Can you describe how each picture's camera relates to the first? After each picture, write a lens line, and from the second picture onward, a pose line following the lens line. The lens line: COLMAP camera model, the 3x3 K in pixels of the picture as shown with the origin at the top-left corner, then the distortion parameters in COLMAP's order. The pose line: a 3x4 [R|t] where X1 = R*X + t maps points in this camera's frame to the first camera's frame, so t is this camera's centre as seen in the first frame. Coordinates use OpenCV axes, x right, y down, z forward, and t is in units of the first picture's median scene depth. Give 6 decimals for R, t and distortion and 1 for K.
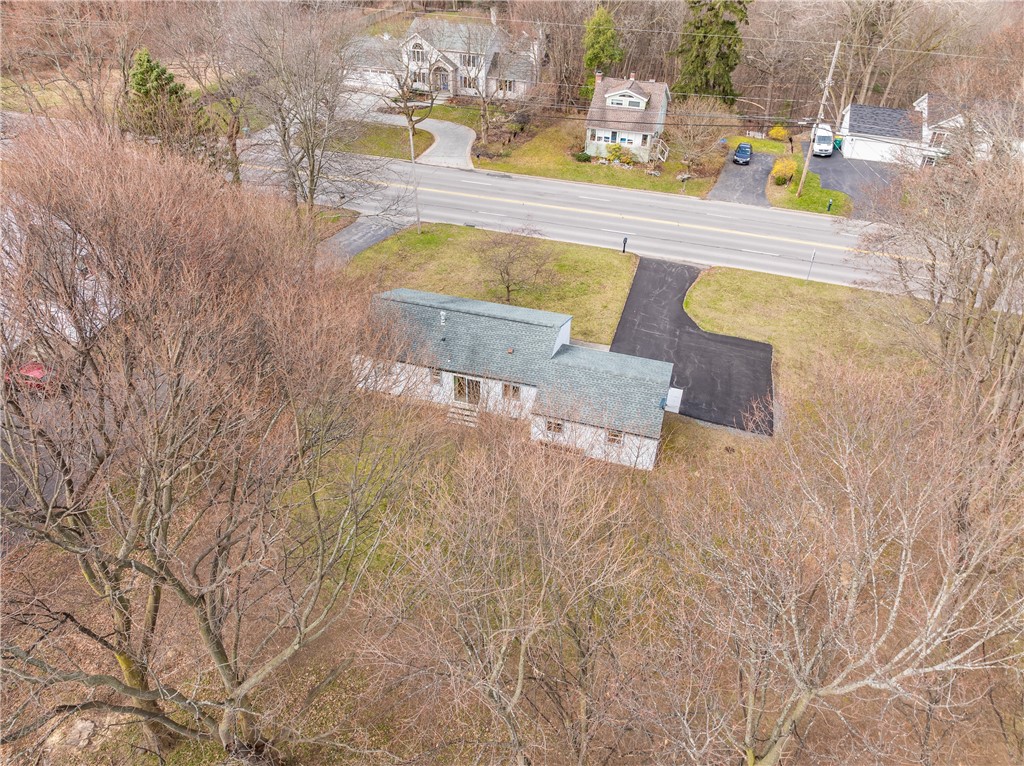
lens RADIAL K [[719.8, 0, 504.4], [0, 719.8, 379.5], [0, 0, 1]] dist [-0.034561, -0.004204]
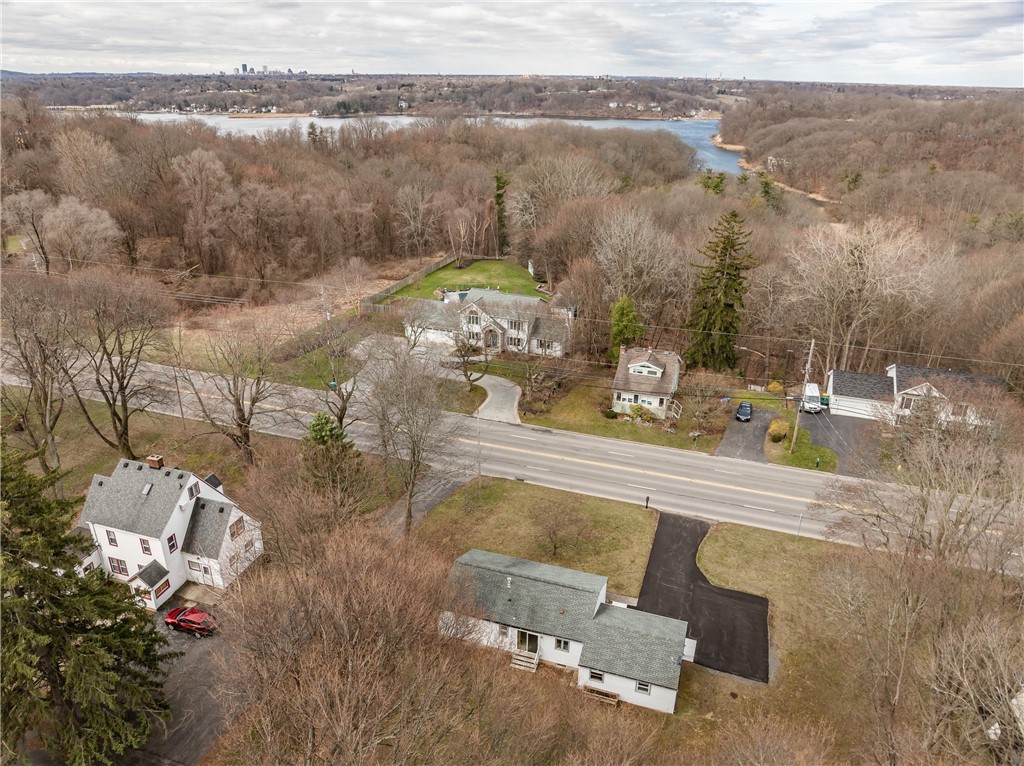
lens RADIAL K [[717.0, 0, 512.0], [0, 717.0, 383.0], [0, 0, 1]] dist [0.005232, -0.104354]
pose [[0.999637, 0.014573, -0.022656, -0.036899], [-0.019601, 0.970421, -0.240622, -0.080839], [0.018479, 0.240979, 0.970354, -0.230773]]
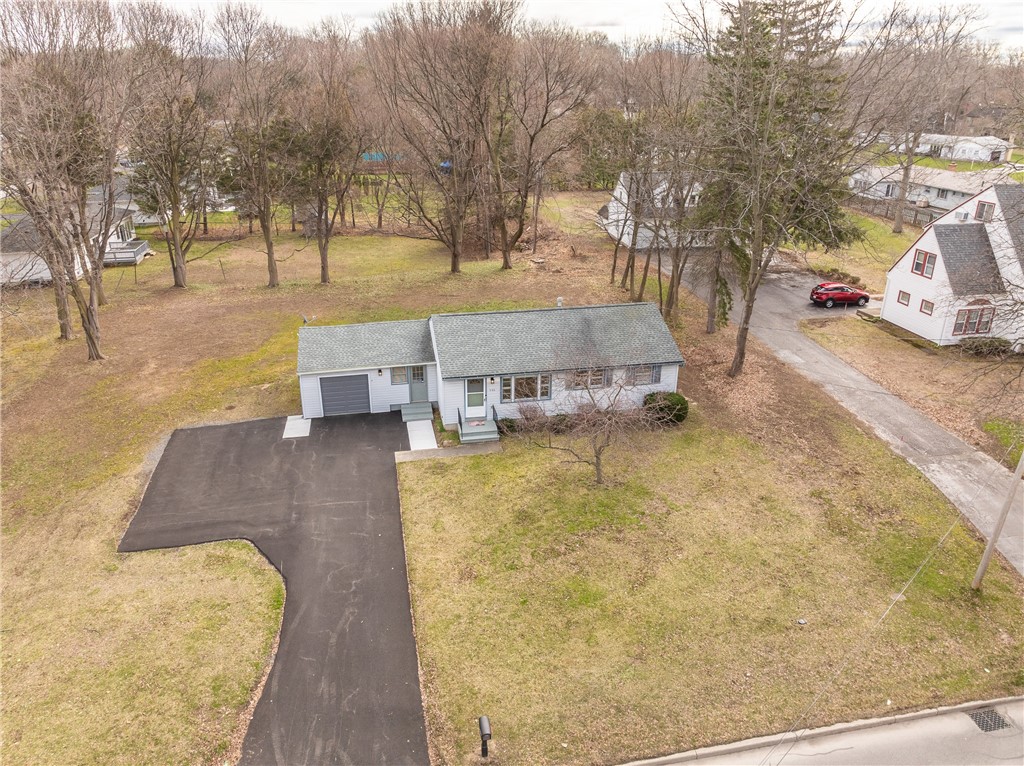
lens RADIAL K [[719.8, 0, 504.4], [0, 719.8, 379.5], [0, 0, 1]] dist [-0.034561, -0.004204]
pose [[-0.884980, 0.177095, -0.430636, 0.248245], [-0.282741, 0.530437, 0.799184, -0.480477], [0.369957, 0.829020, -0.419354, 0.942063]]
